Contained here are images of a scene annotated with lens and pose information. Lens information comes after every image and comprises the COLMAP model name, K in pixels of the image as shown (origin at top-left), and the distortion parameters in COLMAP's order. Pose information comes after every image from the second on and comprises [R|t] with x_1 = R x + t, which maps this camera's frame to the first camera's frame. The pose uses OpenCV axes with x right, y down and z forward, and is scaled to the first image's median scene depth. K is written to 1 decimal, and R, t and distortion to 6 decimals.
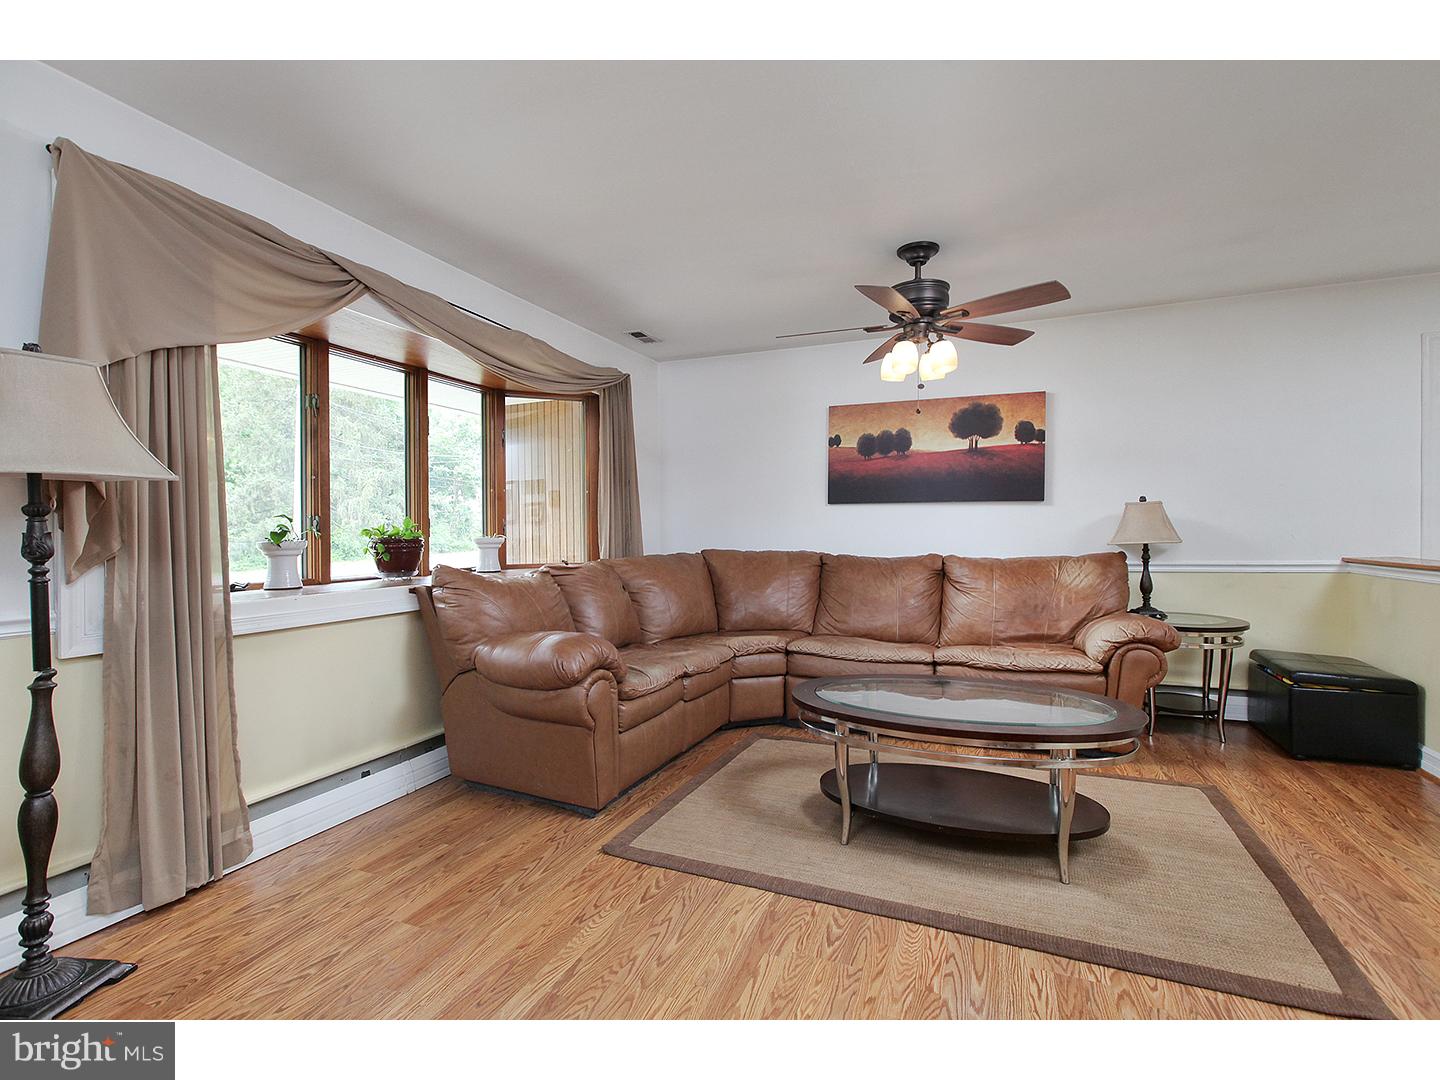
lens RADIAL K [[664.5, 0, 720.0], [0, 664.5, 540.0], [0, 0, 1]] dist [-0.002457, 0.001279]
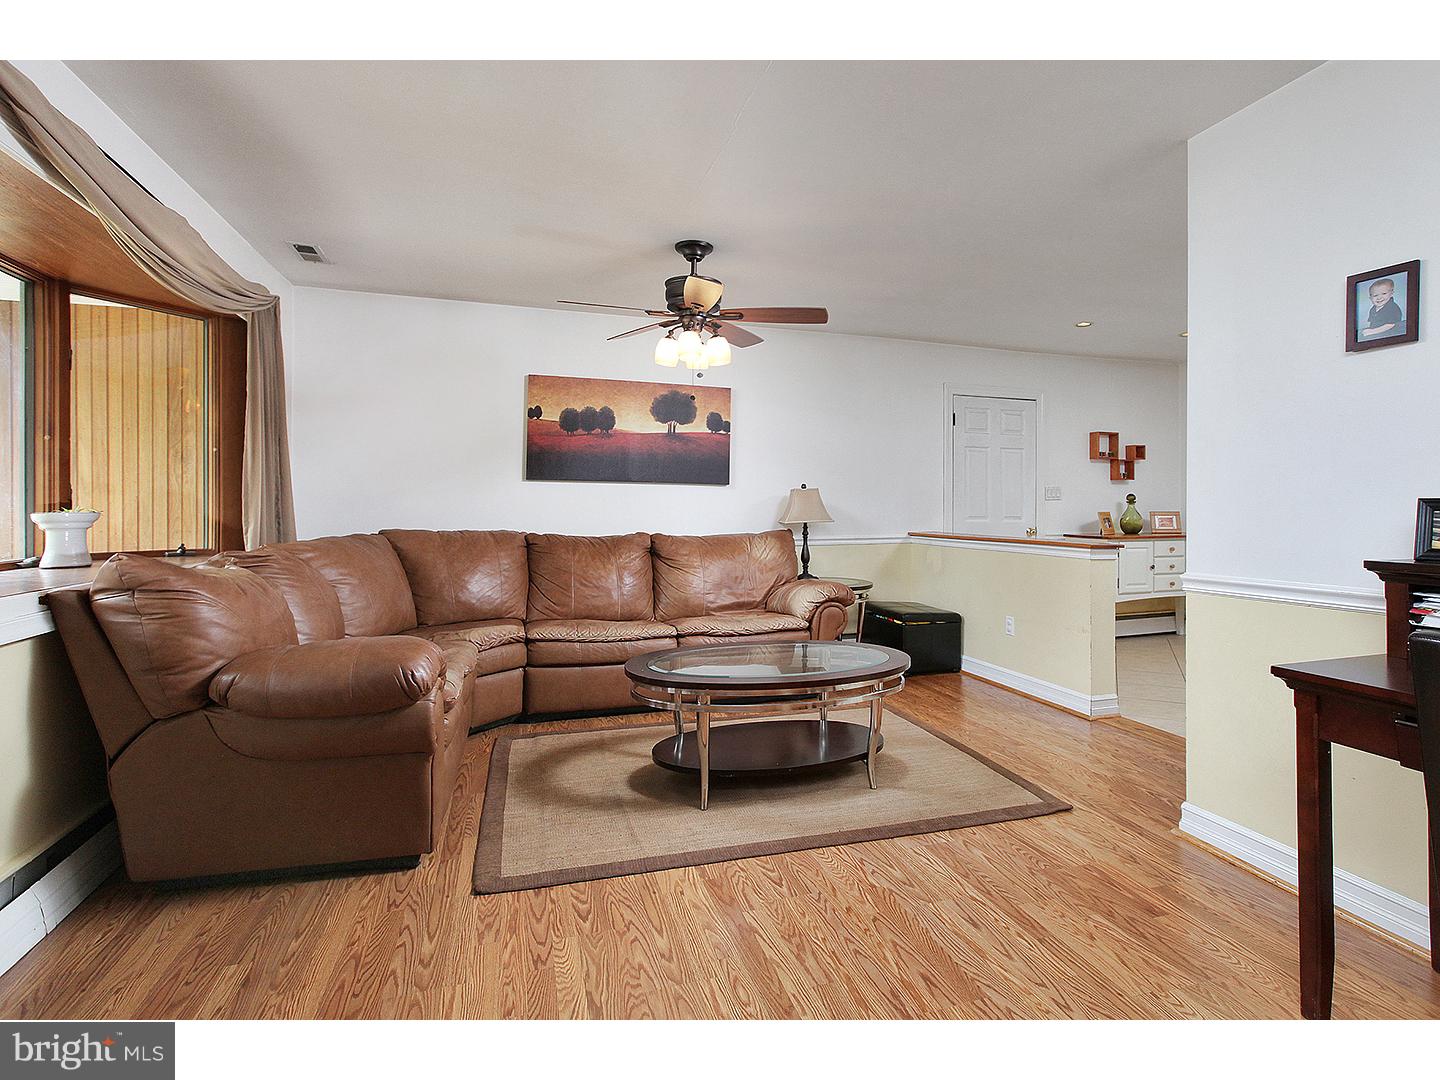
lens RADIAL K [[709.7, 0, 744.3], [0, 709.7, 519.0], [0, 0, 1]] dist [-0.003199, 0.000894]
pose [[0.760969, 0.003363, 0.648779, -0.304671], [-0.004425, 0.999990, 0.000007, -0.000736], [-0.648773, -0.002876, 0.760977, 0.066660]]
